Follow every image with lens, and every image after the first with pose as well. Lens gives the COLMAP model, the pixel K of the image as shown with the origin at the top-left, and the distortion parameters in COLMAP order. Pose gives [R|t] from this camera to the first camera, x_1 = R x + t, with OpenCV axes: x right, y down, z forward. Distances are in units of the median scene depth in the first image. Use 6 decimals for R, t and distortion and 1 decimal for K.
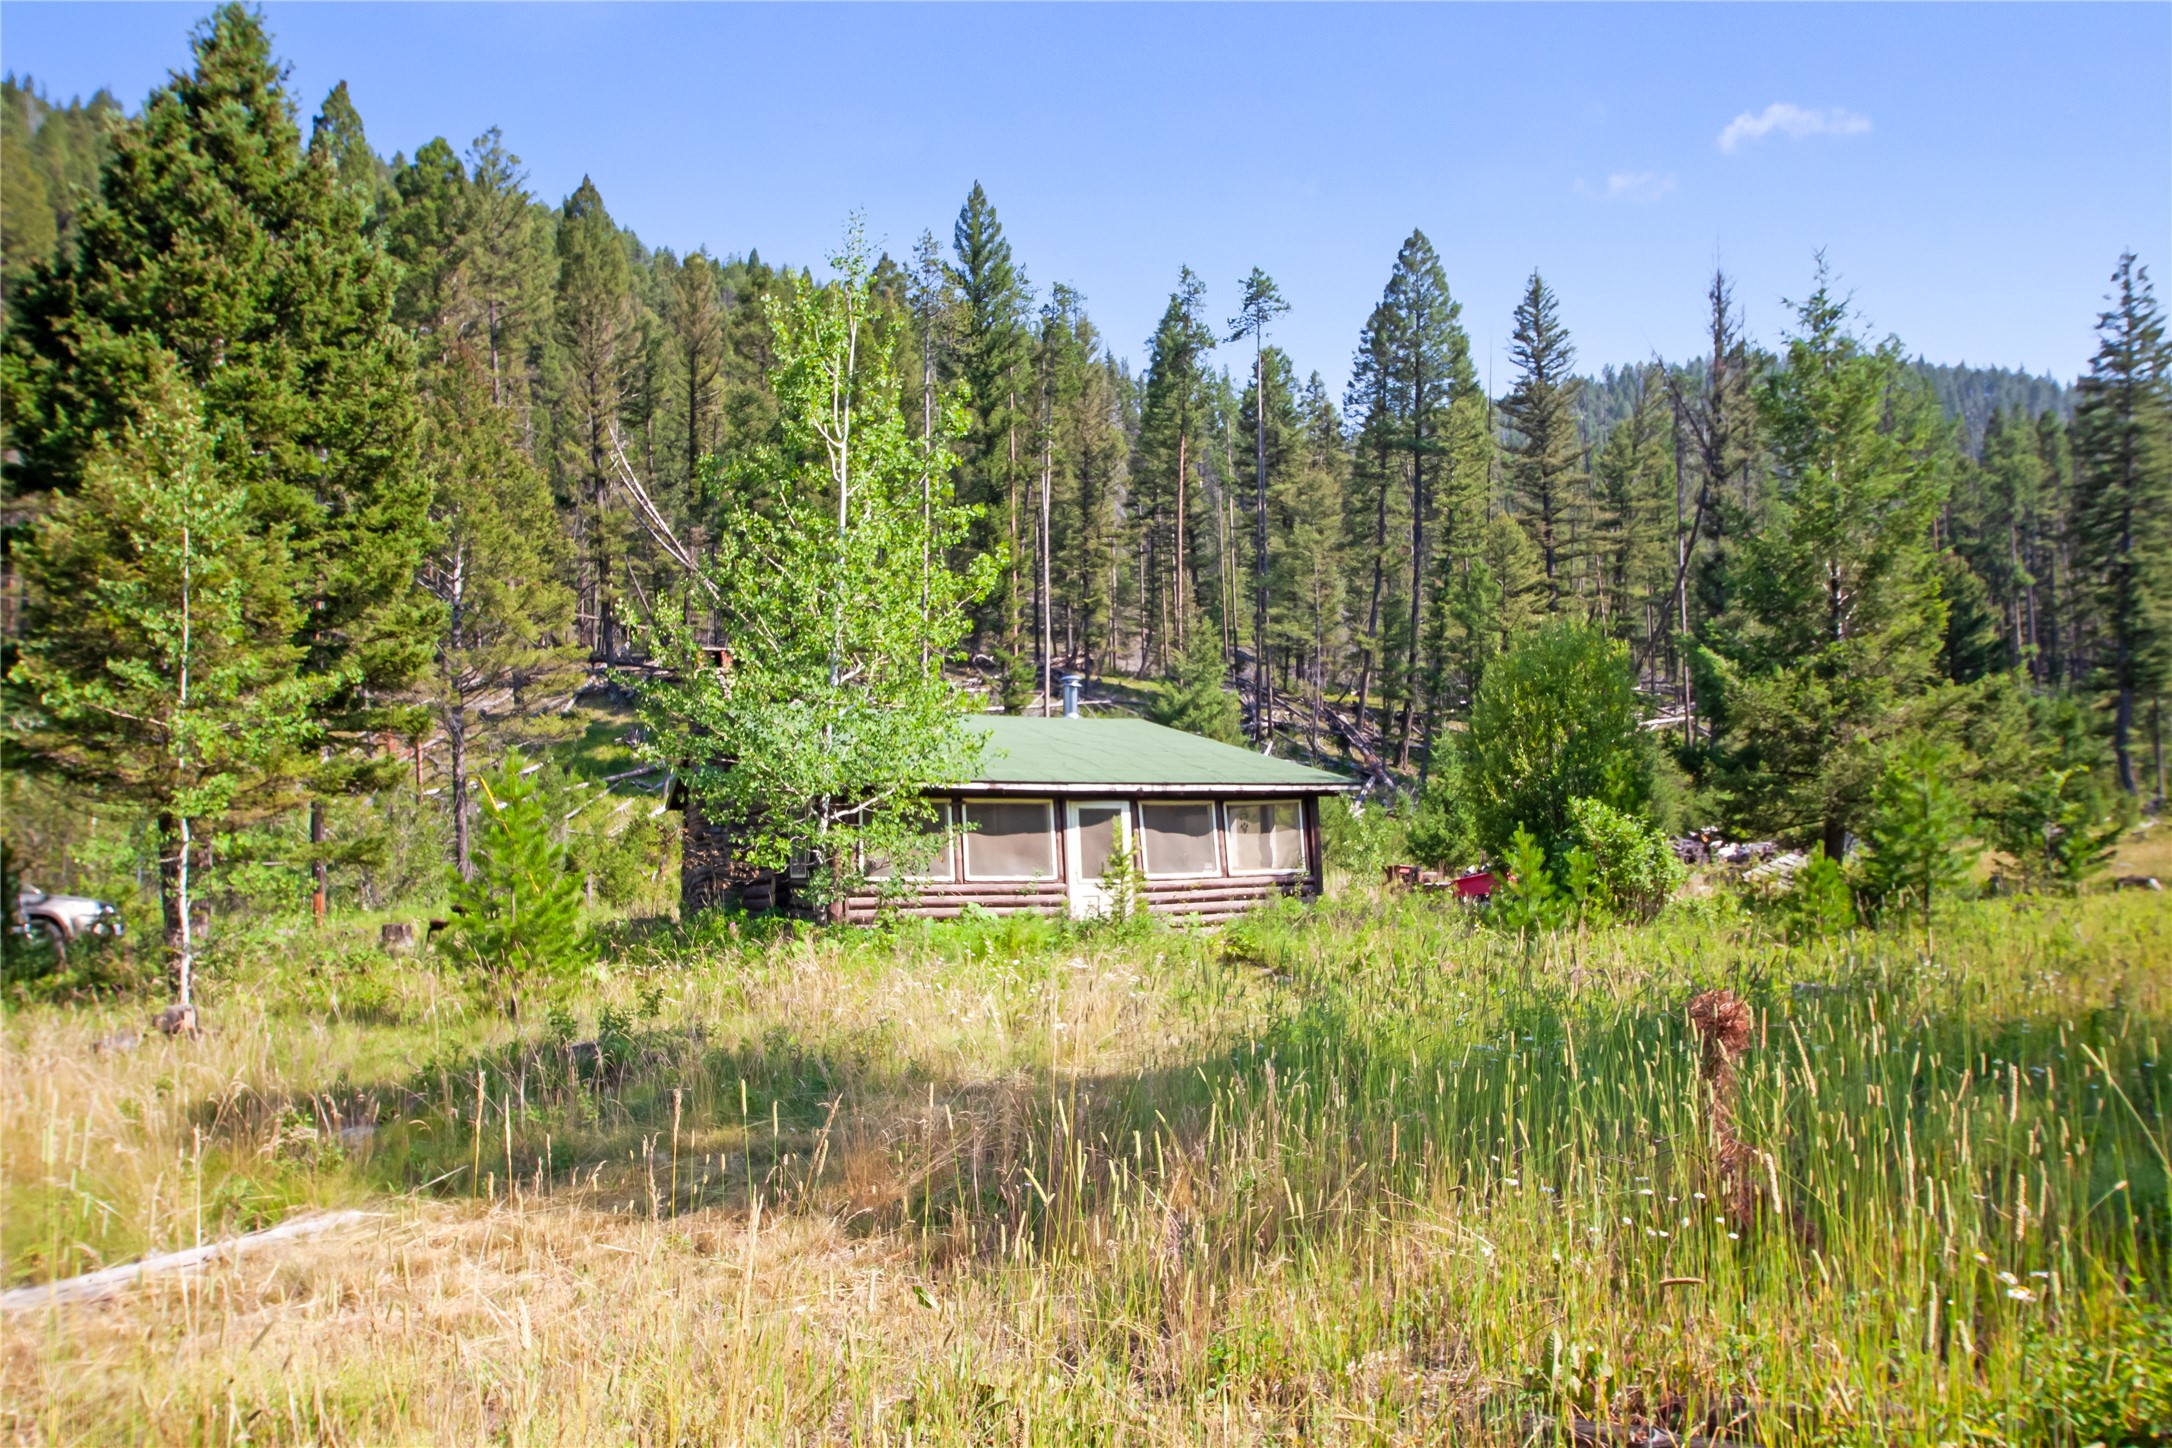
lens RADIAL K [[1436.6, 0, 1079.3], [0, 1436.6, 806.3], [0, 0, 1]] dist [-0.072895, 0.016072]
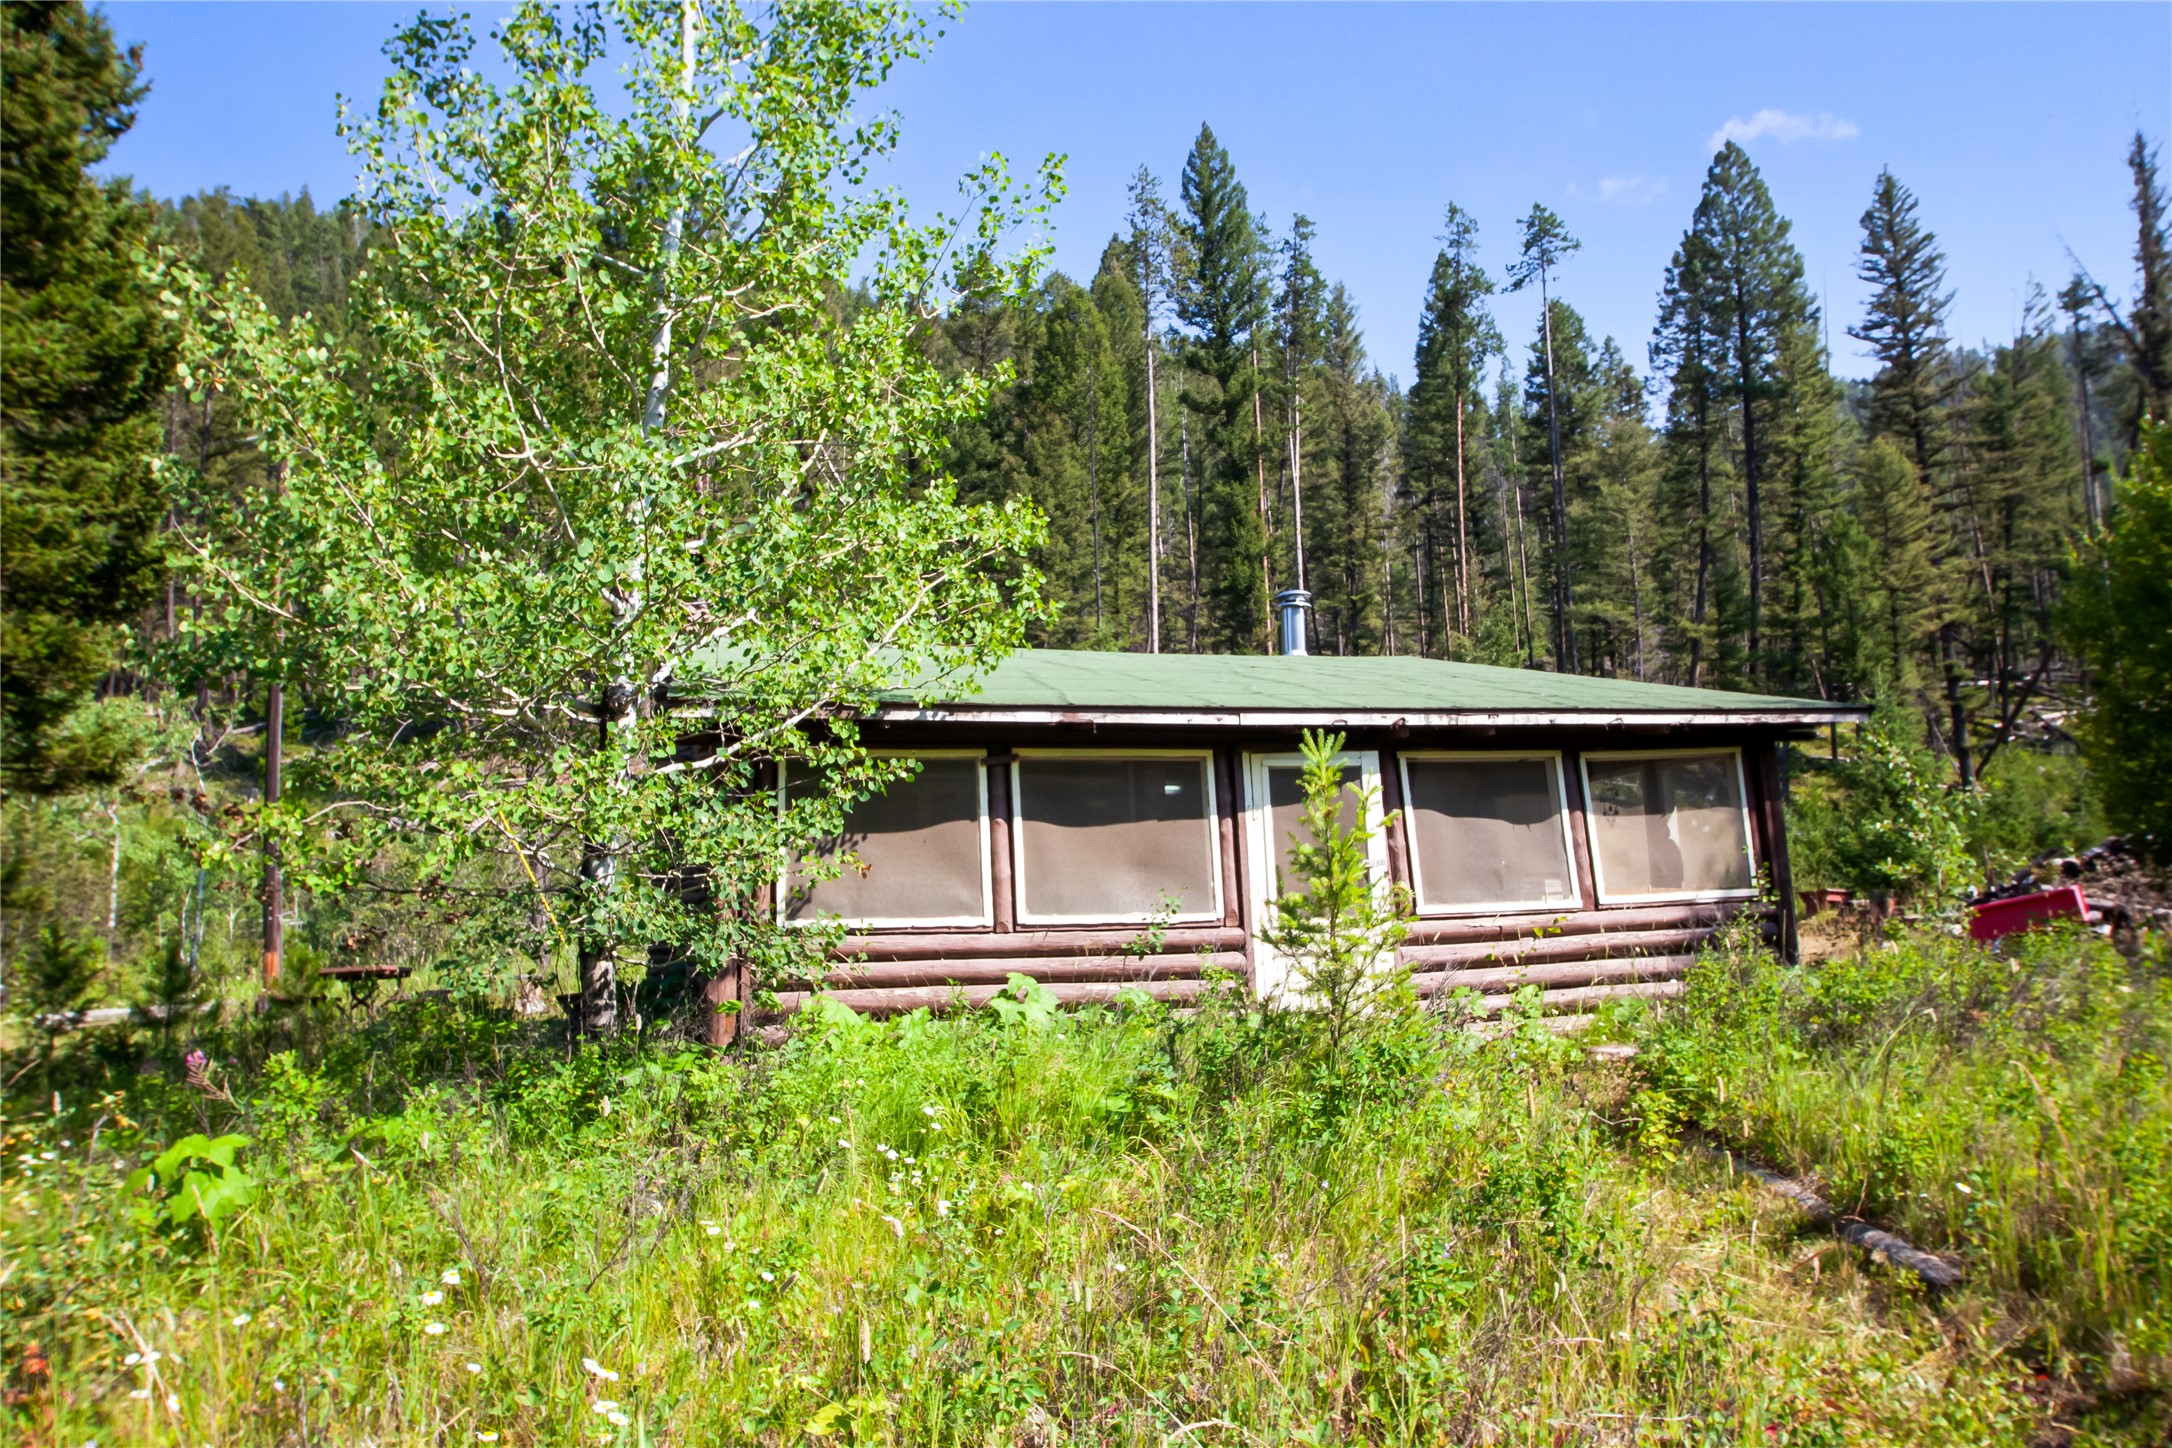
lens RADIAL K [[1424.4, 0, 1080.0], [0, 1424.4, 769.1], [0, 0, 1]] dist [-0.080636, 0.022327]
pose [[0.980048, -0.032952, -0.196010, 0.008158], [0.021776, 0.998026, -0.058903, 0.007595], [0.197564, 0.053460, 0.978831, 0.143178]]
